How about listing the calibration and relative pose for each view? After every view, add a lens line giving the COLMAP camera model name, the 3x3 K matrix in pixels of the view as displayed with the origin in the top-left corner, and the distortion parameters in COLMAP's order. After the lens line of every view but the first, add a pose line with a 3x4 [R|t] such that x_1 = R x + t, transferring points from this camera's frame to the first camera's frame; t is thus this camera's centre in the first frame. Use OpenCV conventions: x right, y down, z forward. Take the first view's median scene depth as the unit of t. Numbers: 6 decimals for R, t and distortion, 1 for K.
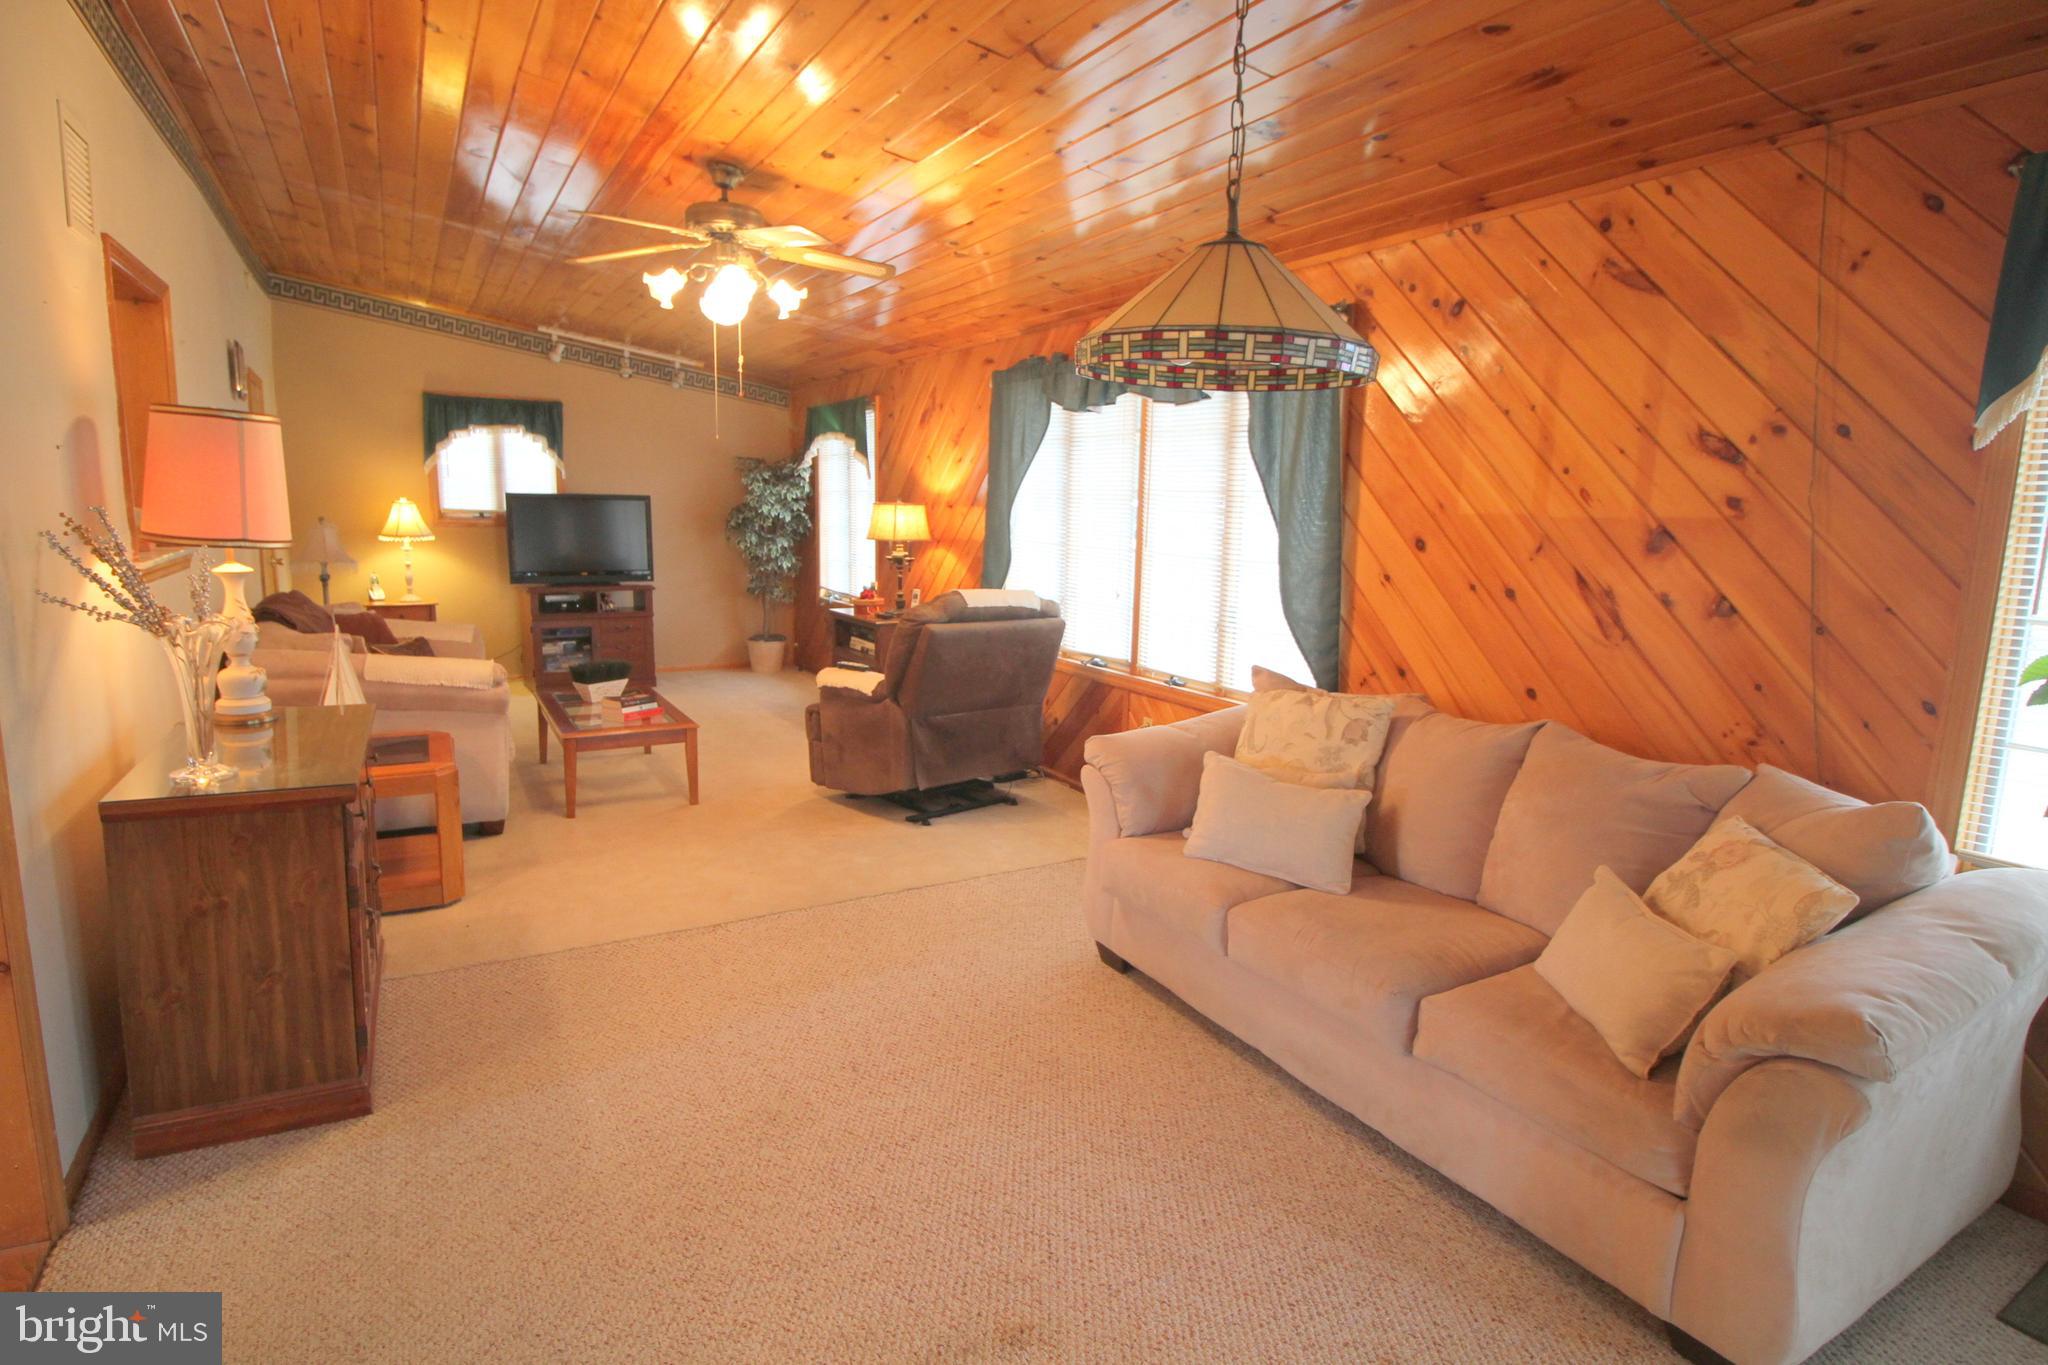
lens RADIAL K [[1087.7, 0, 1024.0], [0, 1087.7, 682.5], [0, 0, 1]] dist [-0.001507, 0.000069]
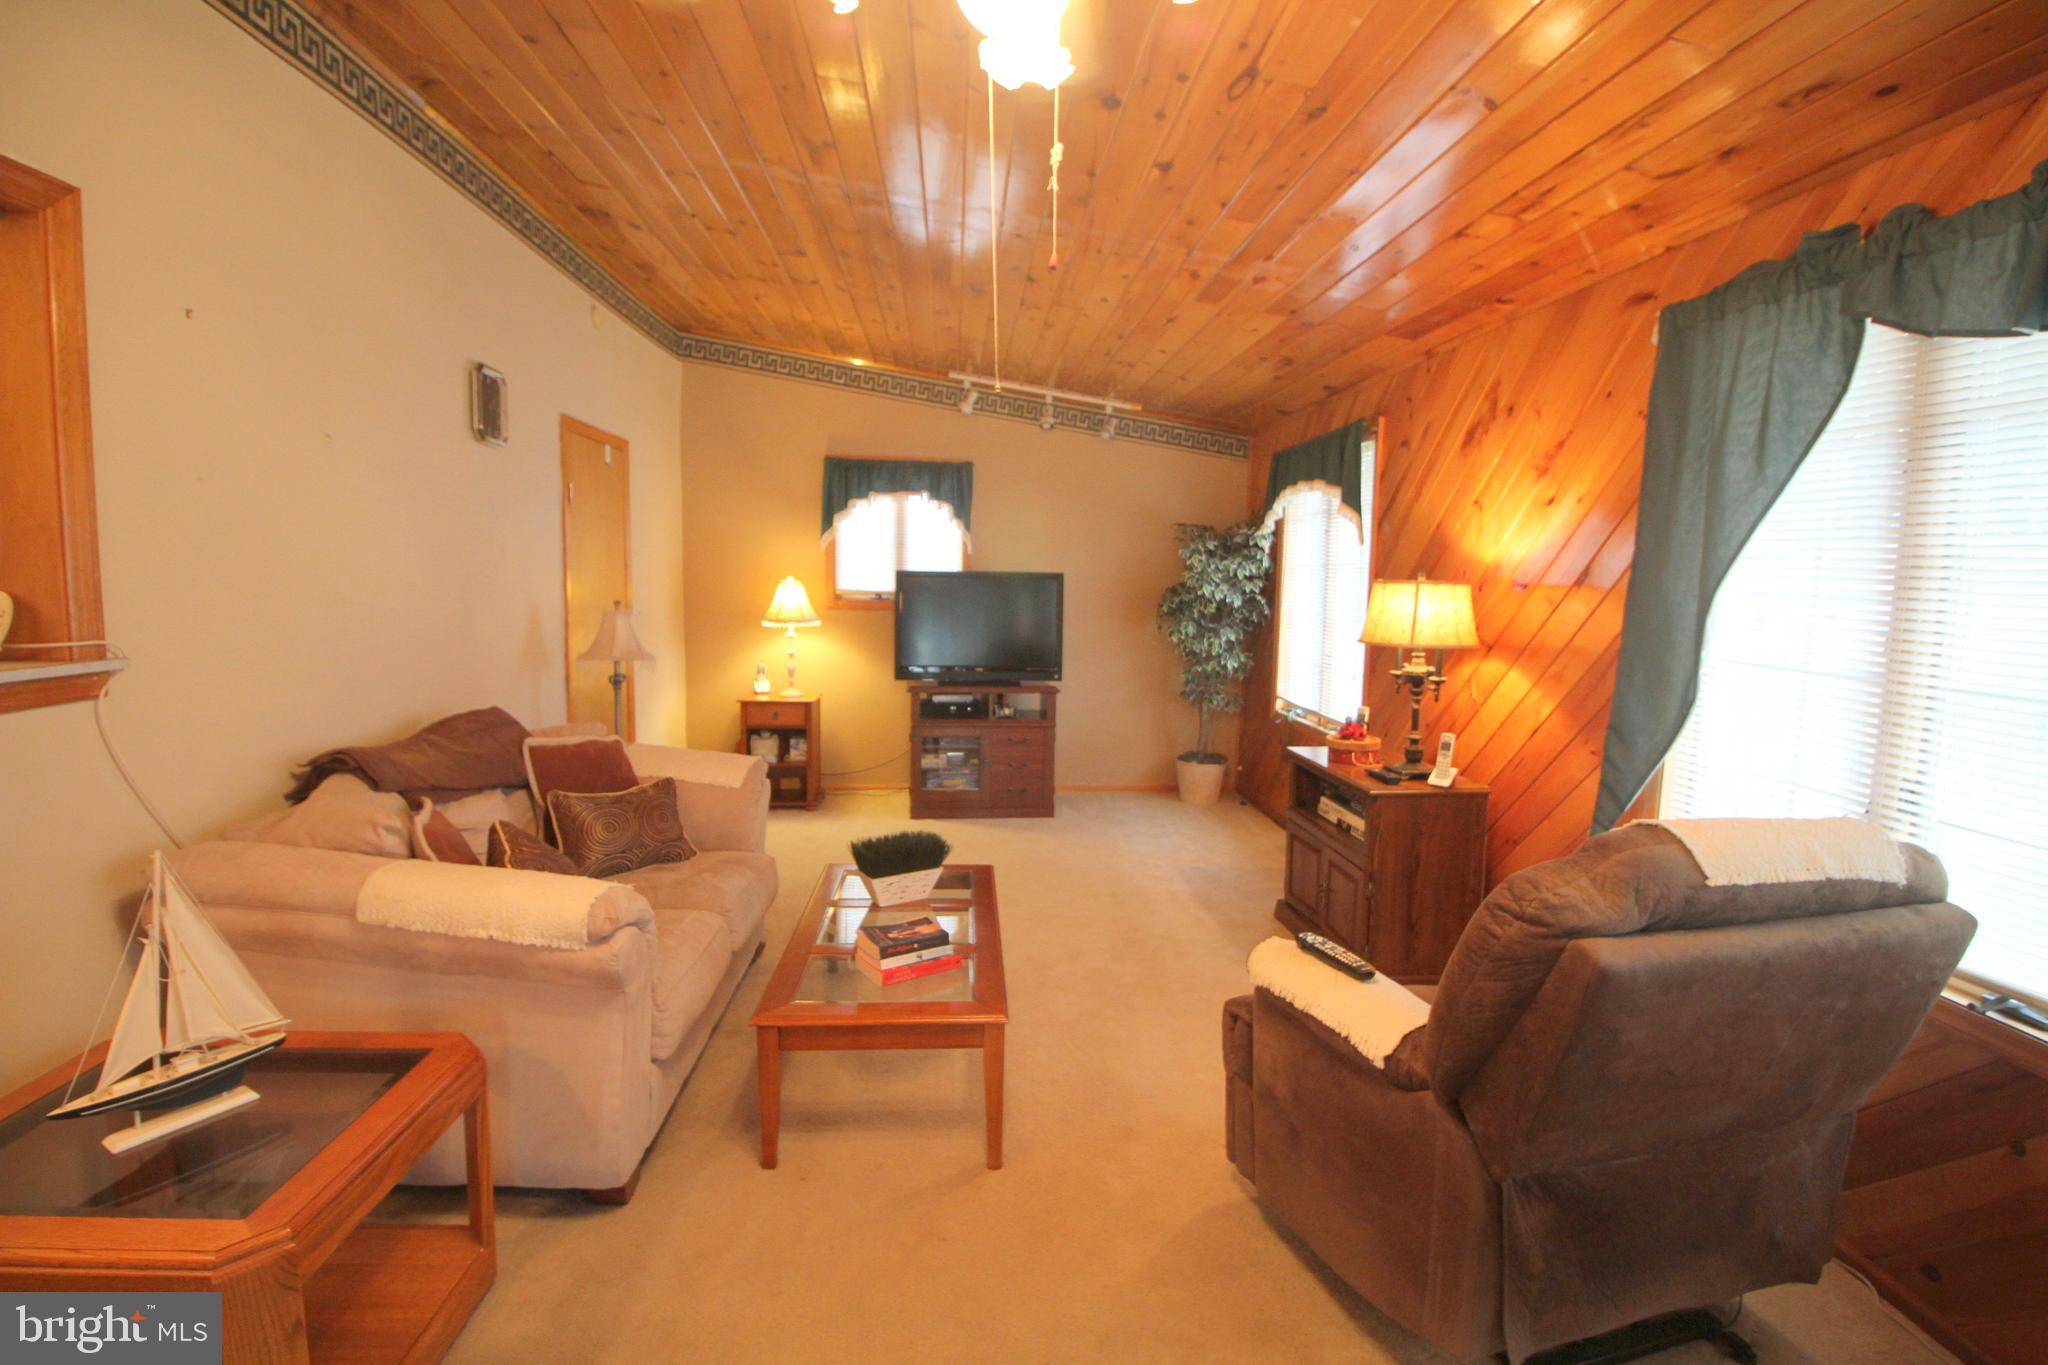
lens RADIAL K [[950.6, 0, 1019.5], [0, 950.6, 682.3], [0, 0, 1]] dist [-0.001855, -0.010096]
pose [[0.898693, 0.043447, -0.436421, -0.071439], [-0.069491, 0.996617, -0.043881, -0.063373], [0.433038, 0.069763, 0.898672, 0.389667]]
